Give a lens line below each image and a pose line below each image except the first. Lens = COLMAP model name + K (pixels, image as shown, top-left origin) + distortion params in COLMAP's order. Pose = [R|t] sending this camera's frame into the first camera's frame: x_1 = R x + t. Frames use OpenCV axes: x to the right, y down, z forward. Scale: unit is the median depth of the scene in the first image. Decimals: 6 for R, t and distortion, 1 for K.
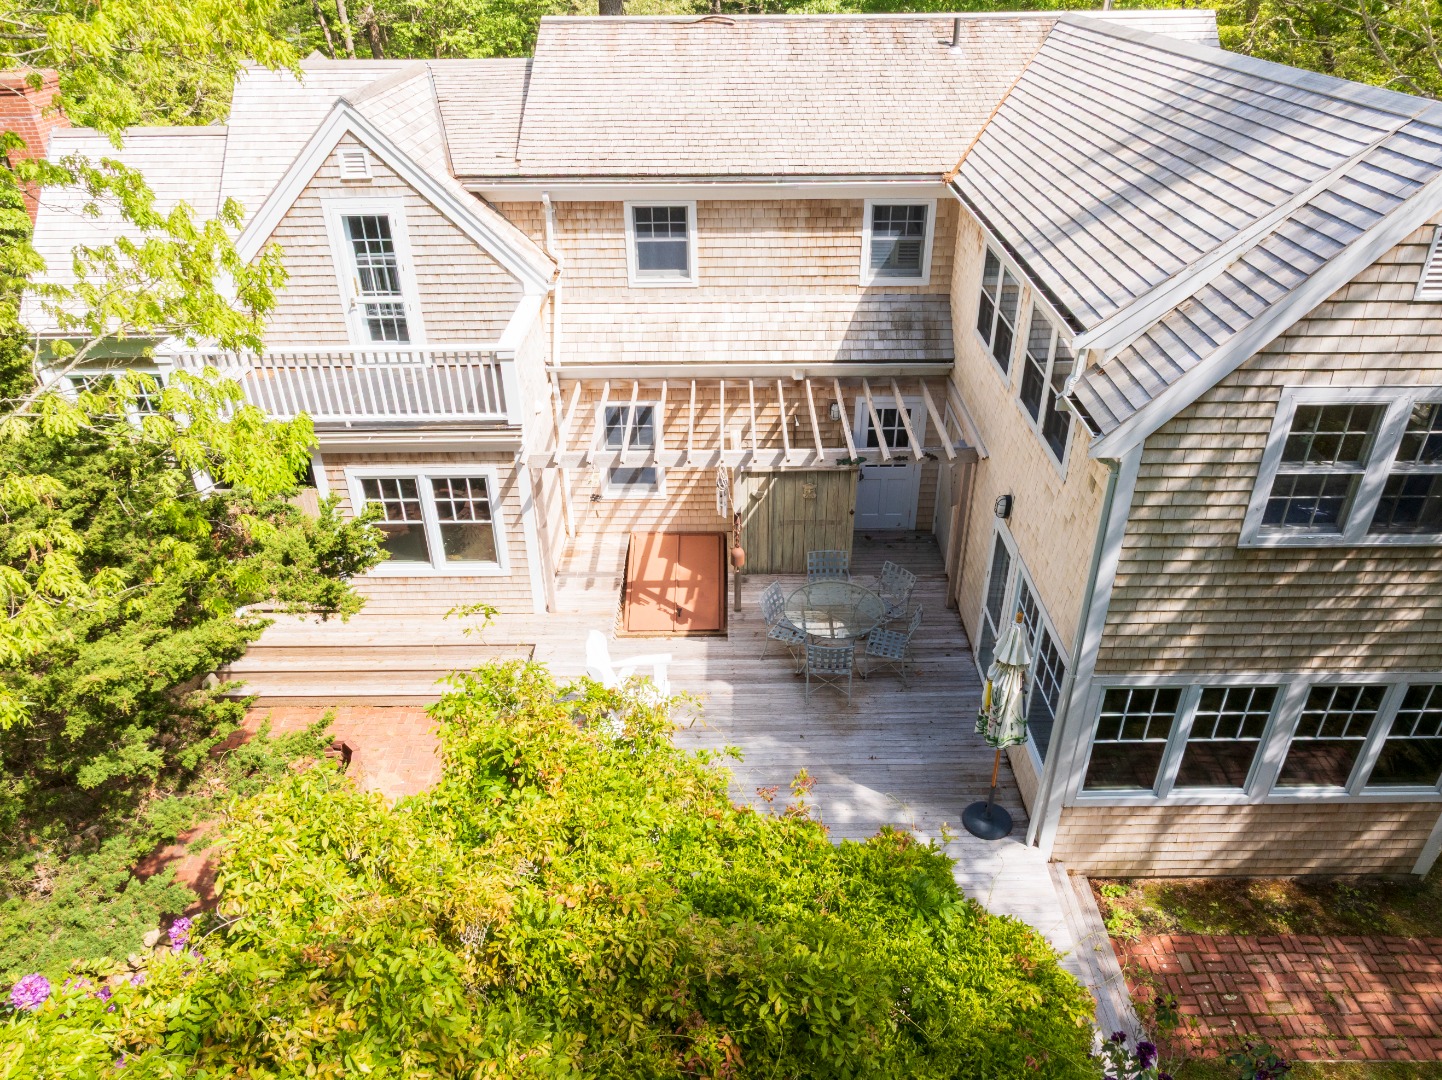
lens RADIAL K [[1013.6, 0, 720.5], [0, 1013.6, 547.1], [0, 0, 1]] dist [-0.046023, 0.044861]
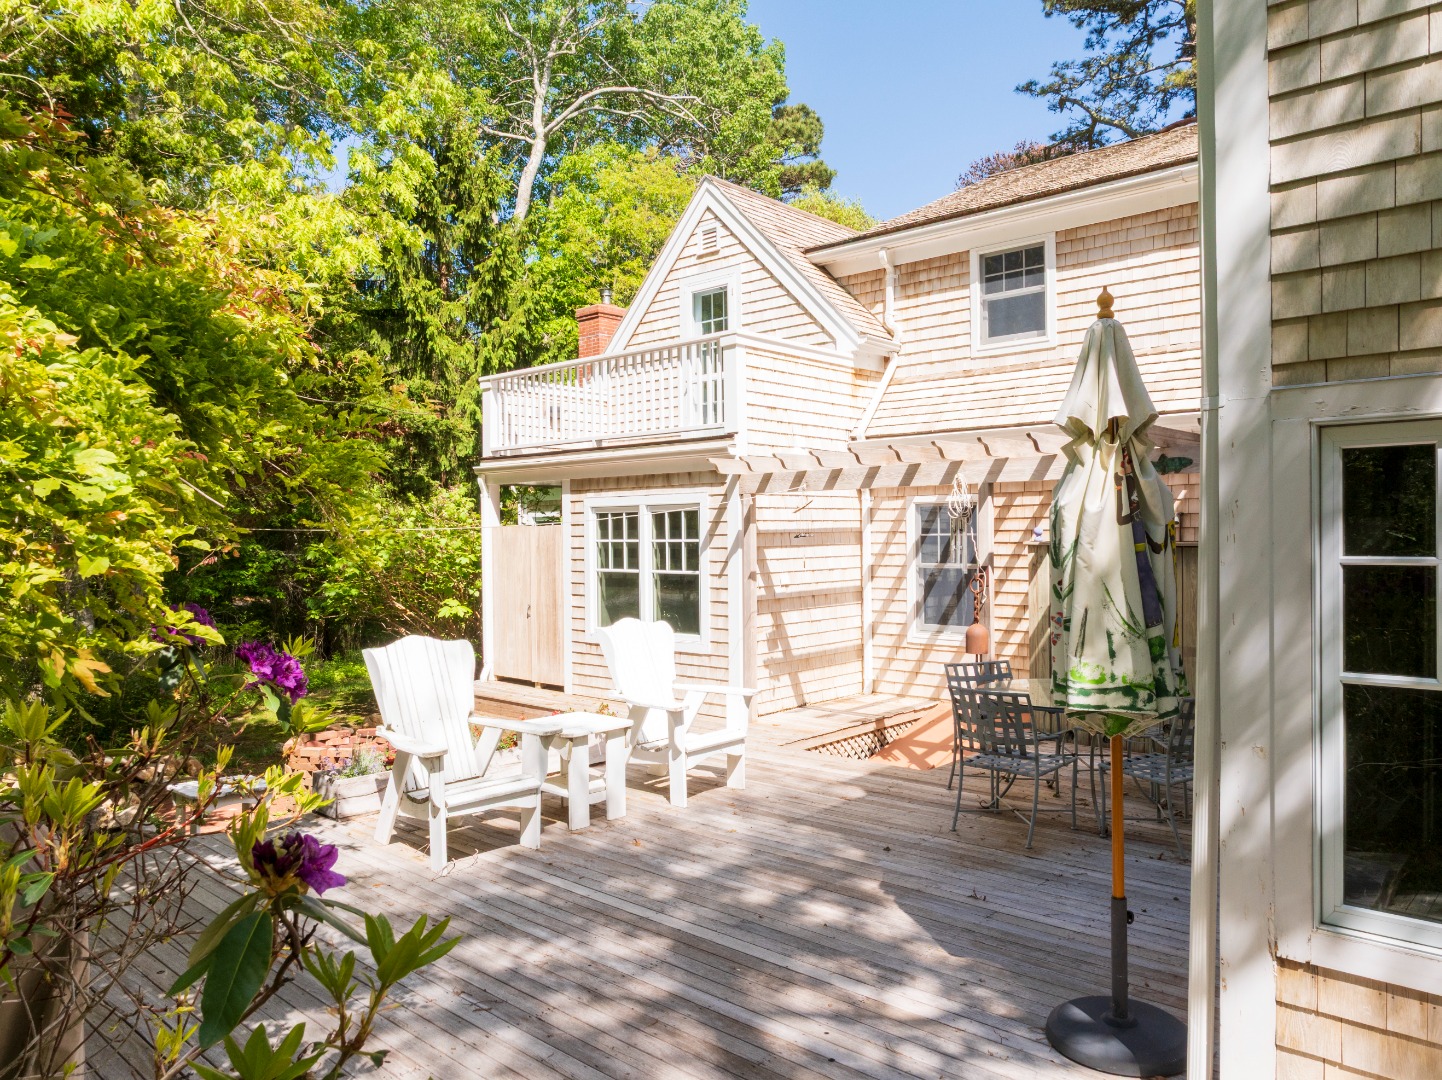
lens RADIAL K [[1013.6, 0, 720.5], [0, 1013.6, 547.1], [0, 0, 1]] dist [-0.046023, 0.044861]
pose [[0.738039, 0.011344, -0.674663, 0.317547], [-0.351920, 0.859572, -0.370525, 0.244740], [0.575717, 0.510890, 0.638390, 0.500865]]
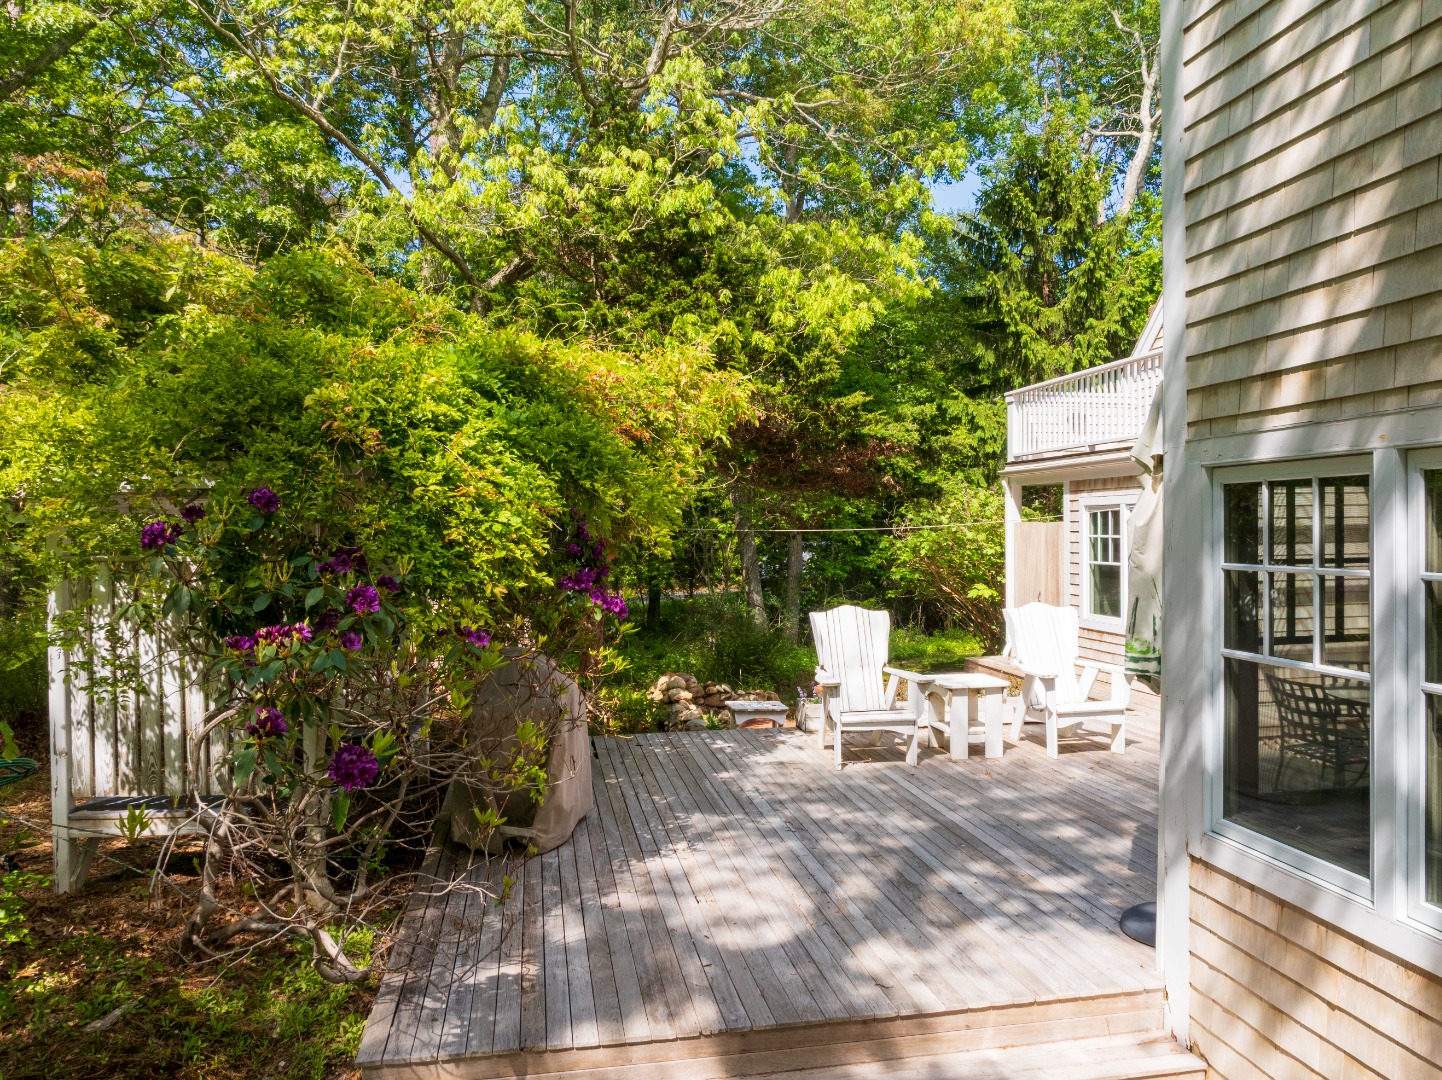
lens RADIAL K [[1013.6, 0, 720.5], [0, 1013.6, 547.1], [0, 0, 1]] dist [-0.046023, 0.044861]
pose [[0.178084, 0.026945, -0.983646, 0.536171], [-0.511809, 0.856308, -0.069204, 0.210607], [0.840439, 0.515763, 0.166285, 0.542291]]
